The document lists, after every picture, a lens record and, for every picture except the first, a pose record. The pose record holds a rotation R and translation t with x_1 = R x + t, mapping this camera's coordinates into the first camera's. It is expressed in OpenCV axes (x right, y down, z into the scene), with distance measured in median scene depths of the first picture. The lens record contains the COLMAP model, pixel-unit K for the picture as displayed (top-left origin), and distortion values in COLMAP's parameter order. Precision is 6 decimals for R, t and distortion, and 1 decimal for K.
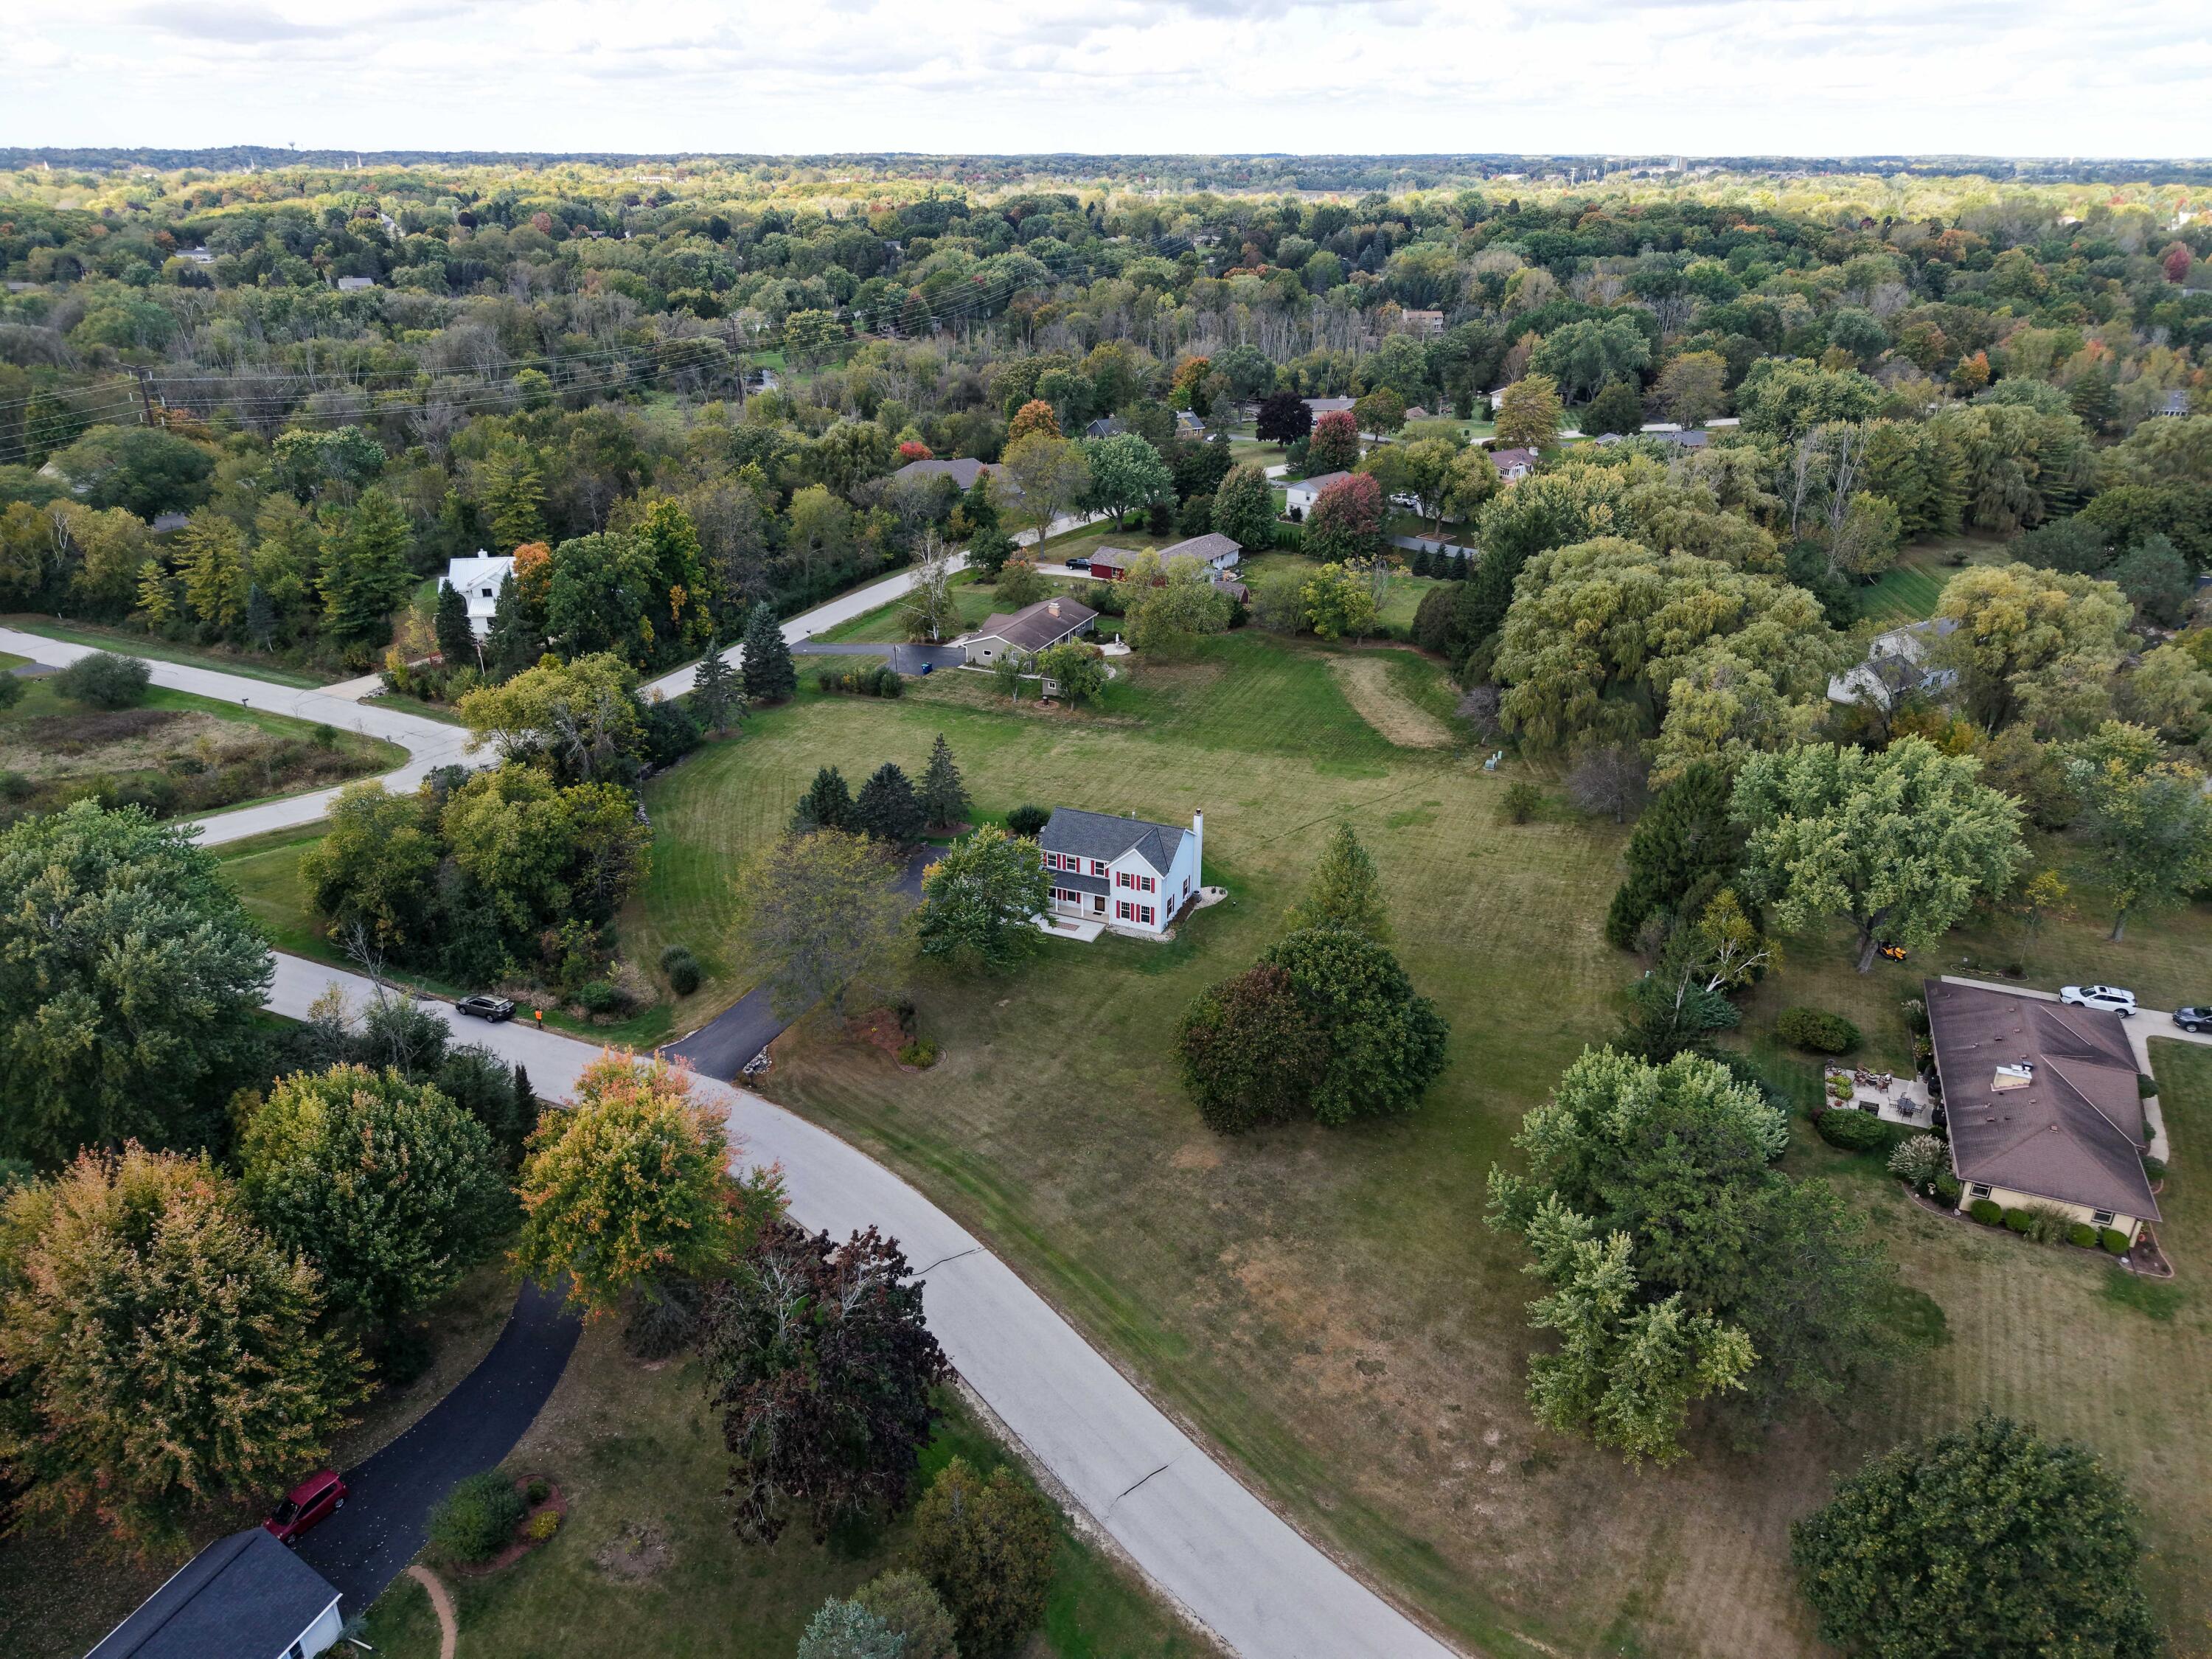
lens RADIAL K [[1485.5, 0, 1104.9], [0, 1485.5, 814.8], [0, 0, 1]] dist [0.047850, -0.061820]
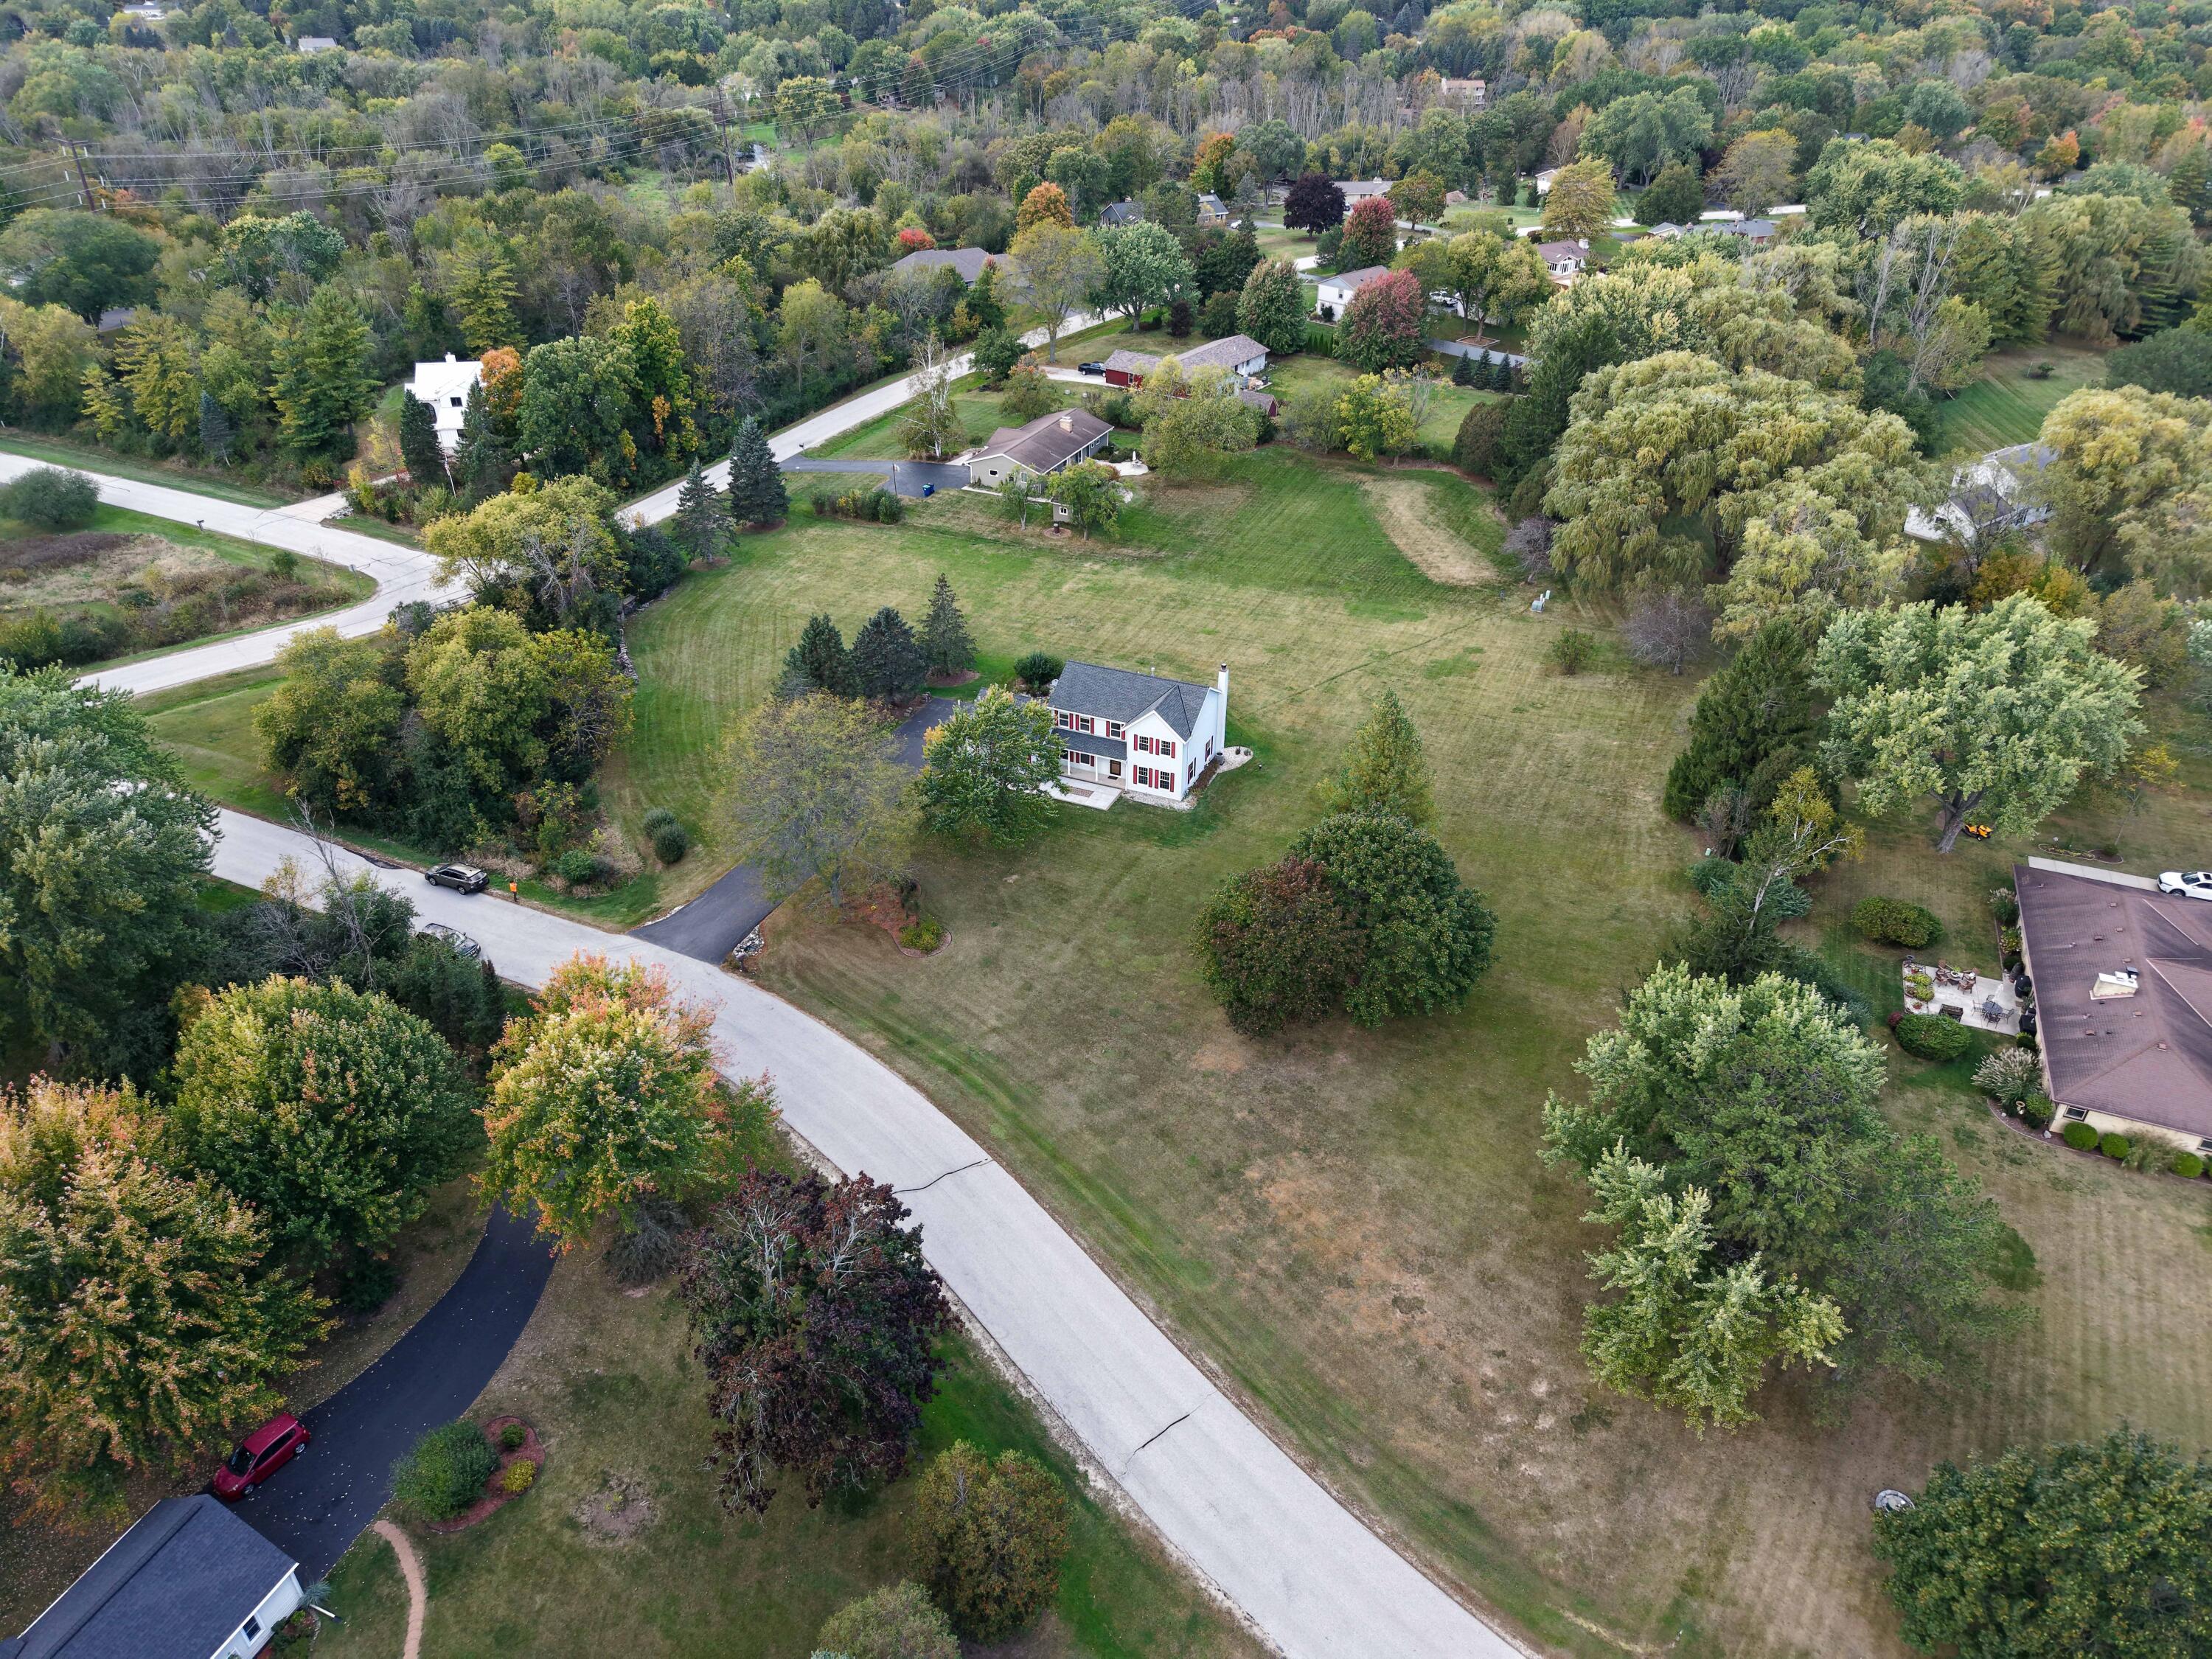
lens RADIAL K [[1488.4, 0, 1103.5], [0, 1488.4, 816.9], [0, 0, 1]] dist [0.030218, -0.029416]
pose [[0.999951, 0.007227, -0.006818, -0.003750], [-0.006246, 0.990921, 0.134300, -0.028585], [0.007727, -0.134251, 0.990917, 0.065190]]
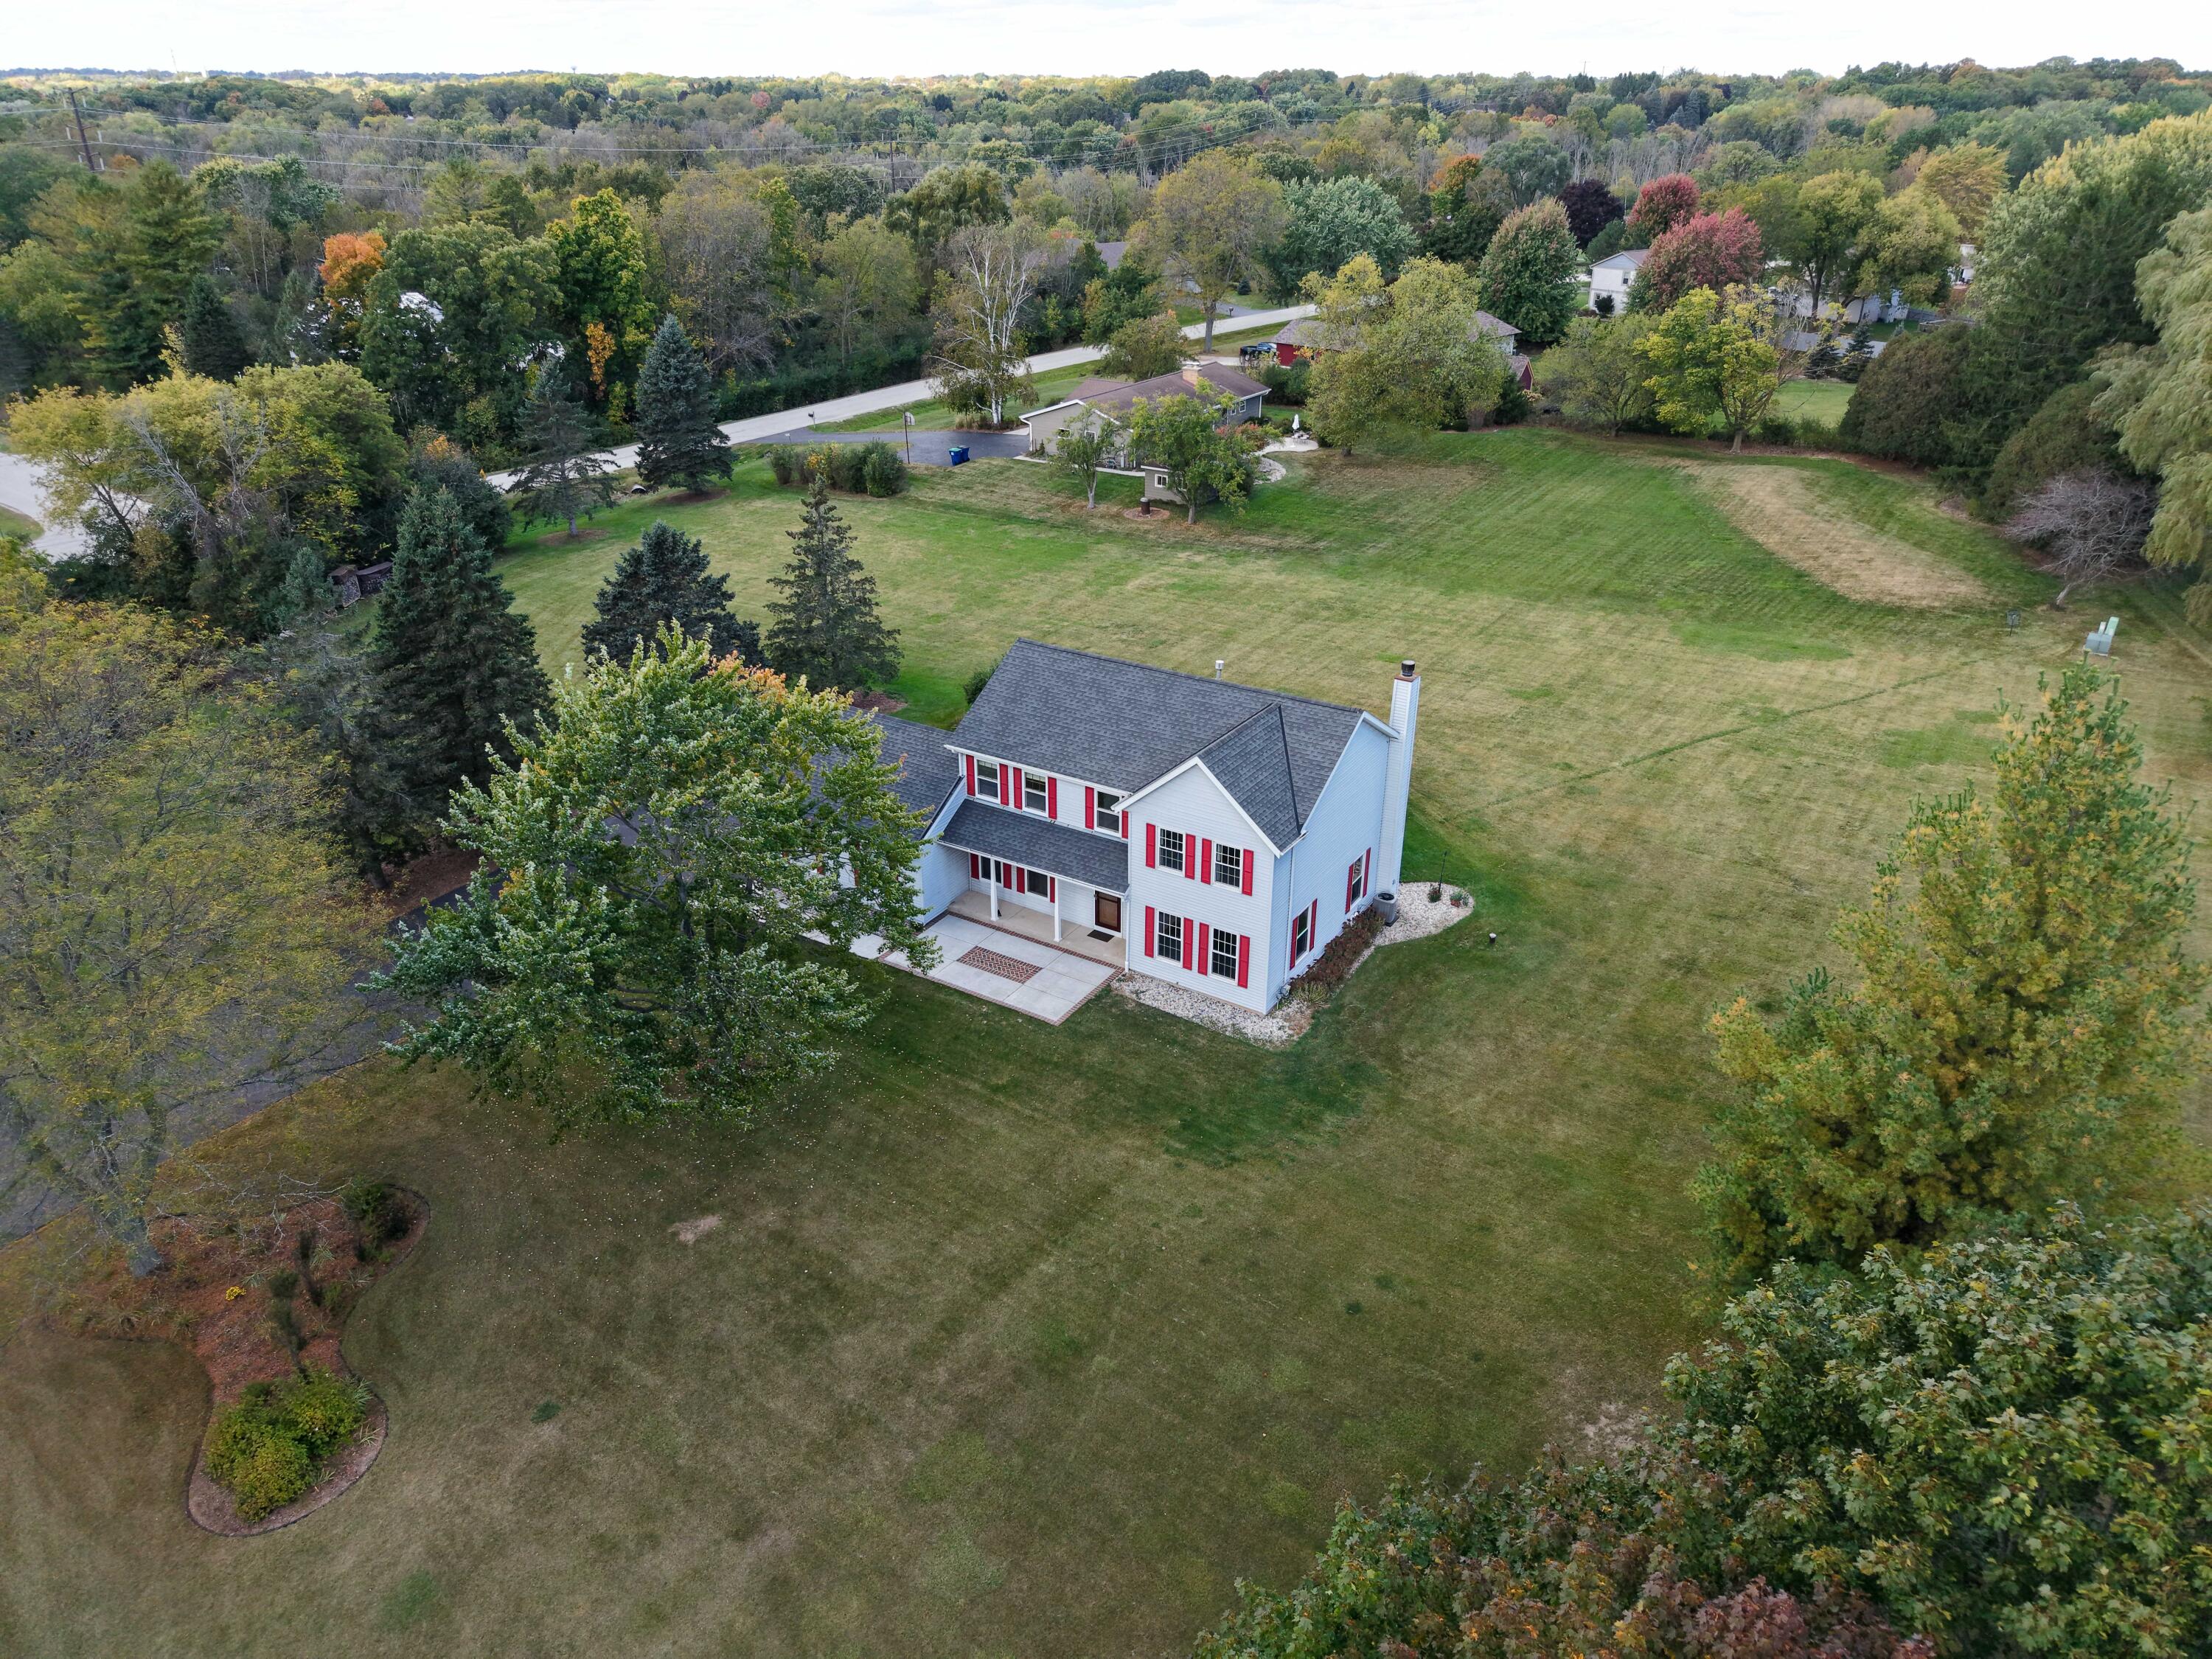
lens RADIAL K [[1488.4, 0, 1103.5], [0, 1488.4, 816.9], [0, 0, 1]] dist [0.030218, -0.029416]
pose [[0.986860, 0.069723, -0.145763, 0.039036], [-0.064748, 0.997155, 0.038608, 0.020174], [0.148040, -0.028663, 0.988566, 0.545941]]
